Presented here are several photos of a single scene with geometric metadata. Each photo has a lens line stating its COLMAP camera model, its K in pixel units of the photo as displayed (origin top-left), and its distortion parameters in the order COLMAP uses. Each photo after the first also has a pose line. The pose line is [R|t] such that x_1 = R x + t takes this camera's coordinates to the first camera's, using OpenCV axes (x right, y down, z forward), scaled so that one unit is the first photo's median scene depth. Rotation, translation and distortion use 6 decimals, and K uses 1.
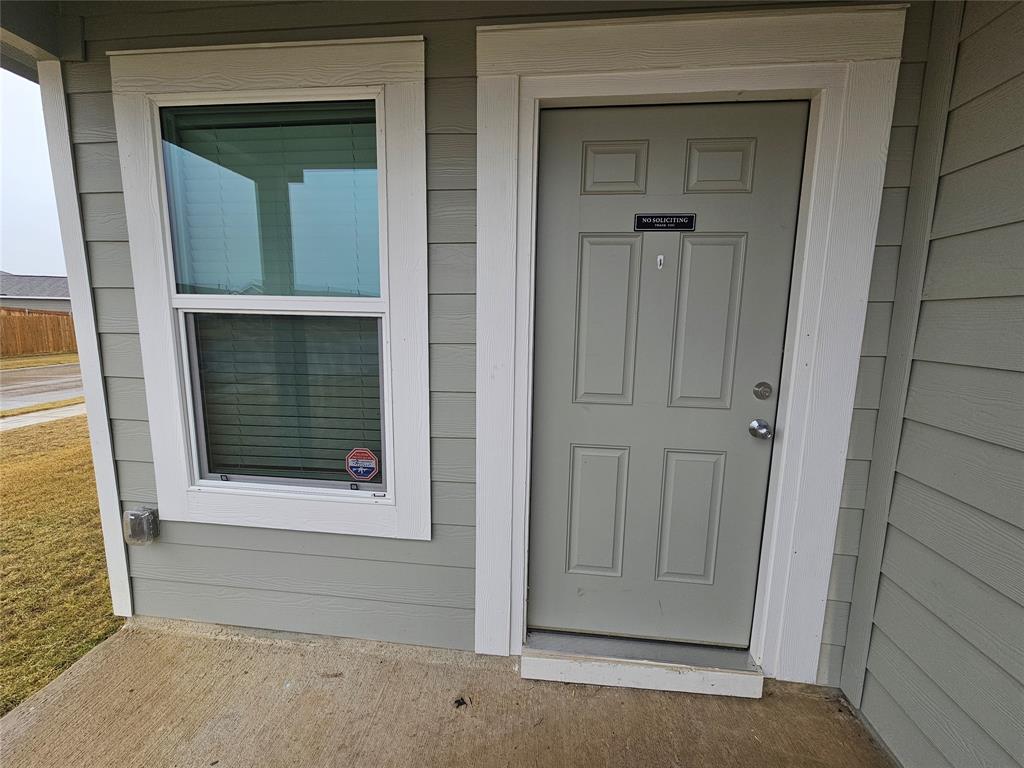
lens RADIAL K [[418.4, 0, 515.9], [0, 418.4, 382.5], [0, 0, 1]] dist [0.000011, 0.000763]
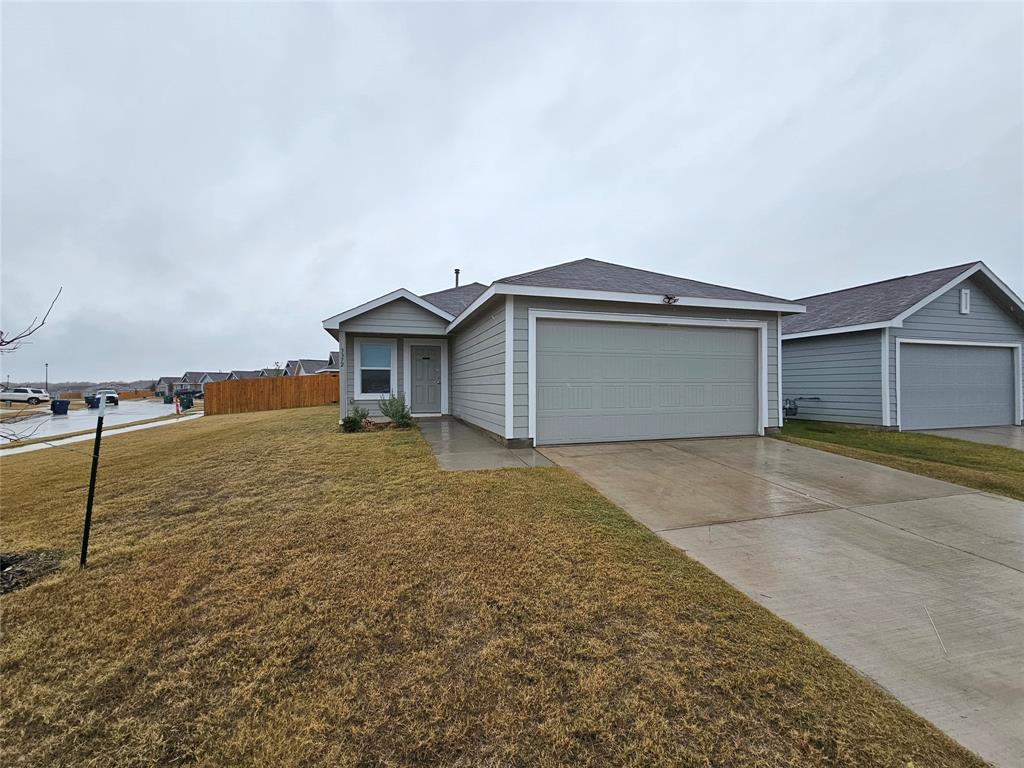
lens RADIAL K [[418.4, 0, 515.9], [0, 418.4, 382.5], [0, 0, 1]] dist [0.000011, 0.000763]
pose [[0.922158, -0.020049, 0.386293, -1.160332], [0.076180, 0.988510, -0.130552, 1.247257], [-0.379238, 0.149818, 0.913090, -6.834177]]
